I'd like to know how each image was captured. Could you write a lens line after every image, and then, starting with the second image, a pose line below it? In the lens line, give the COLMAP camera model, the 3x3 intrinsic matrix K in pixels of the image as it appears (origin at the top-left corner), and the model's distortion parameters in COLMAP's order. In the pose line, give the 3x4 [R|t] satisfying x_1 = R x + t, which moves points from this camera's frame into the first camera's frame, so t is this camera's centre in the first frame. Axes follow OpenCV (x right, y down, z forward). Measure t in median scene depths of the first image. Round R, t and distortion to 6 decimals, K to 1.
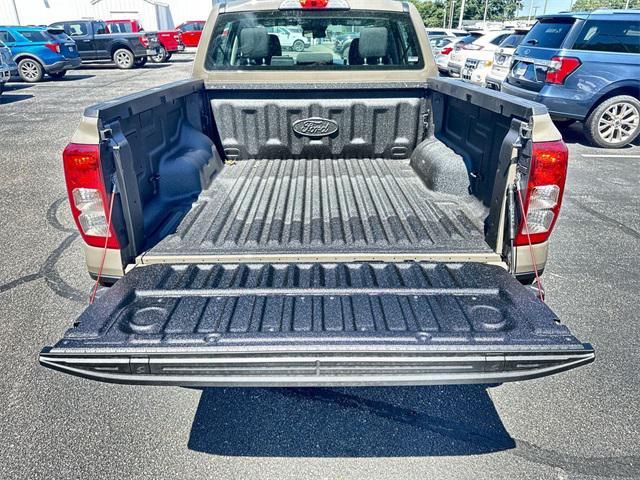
lens RADIAL K [[451.4, 0, 317.5], [0, 451.4, 239.7], [0, 0, 1]] dist [0.031257, -0.042019]
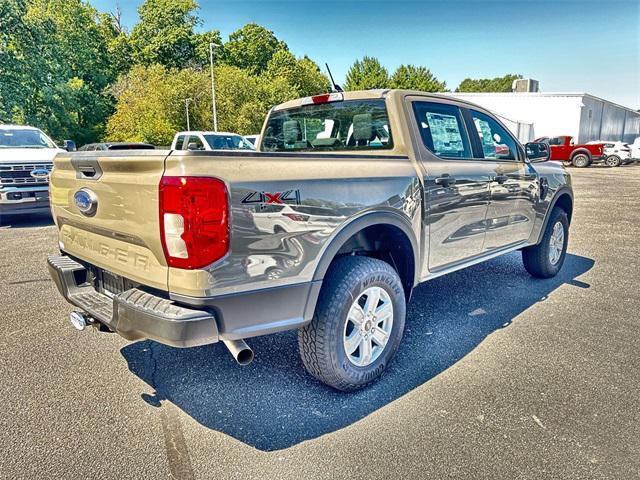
lens RADIAL K [[451.4, 0, 314.6], [0, 451.4, 244.3], [0, 0, 1]] dist [0.031257, -0.042019]
pose [[0.716018, 0.131547, -0.685575, 0.410198], [-0.281285, 0.953197, -0.110878, -0.004536], [0.638903, 0.272233, 0.719509, 0.106507]]
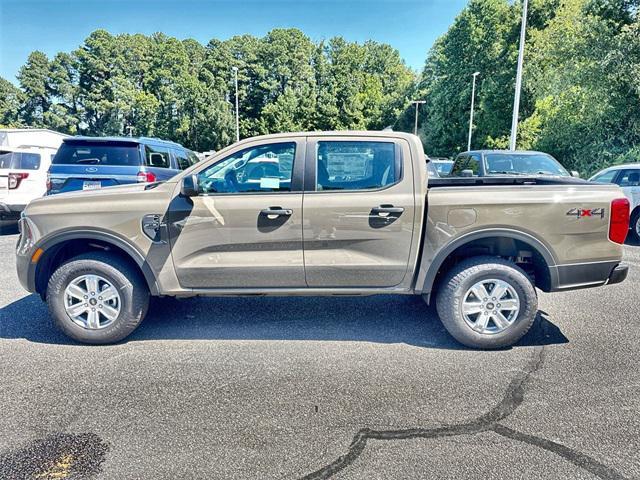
lens RADIAL K [[451.4, 0, 317.6], [0, 451.4, 241.5], [0, 0, 1]] dist [0.031257, -0.042019]
pose [[0.009367, -0.176013, 0.984343, -0.766084], [0.402026, 0.901987, 0.157461, -0.270635], [-0.915580, 0.394257, 0.079211, 0.617532]]
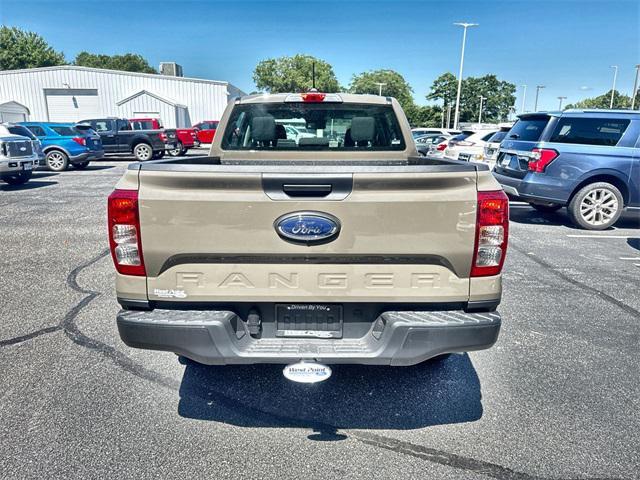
lens RADIAL K [[451.4, 0, 318.5], [0, 451.4, 243.5], [0, 0, 1]] dist [0.031257, -0.042019]
pose [[0.999910, 0.009023, -0.009914, 0.010135], [-0.010718, 0.982291, -0.187057, 0.043211], [0.008051, 0.187147, 0.982299, -0.057001]]
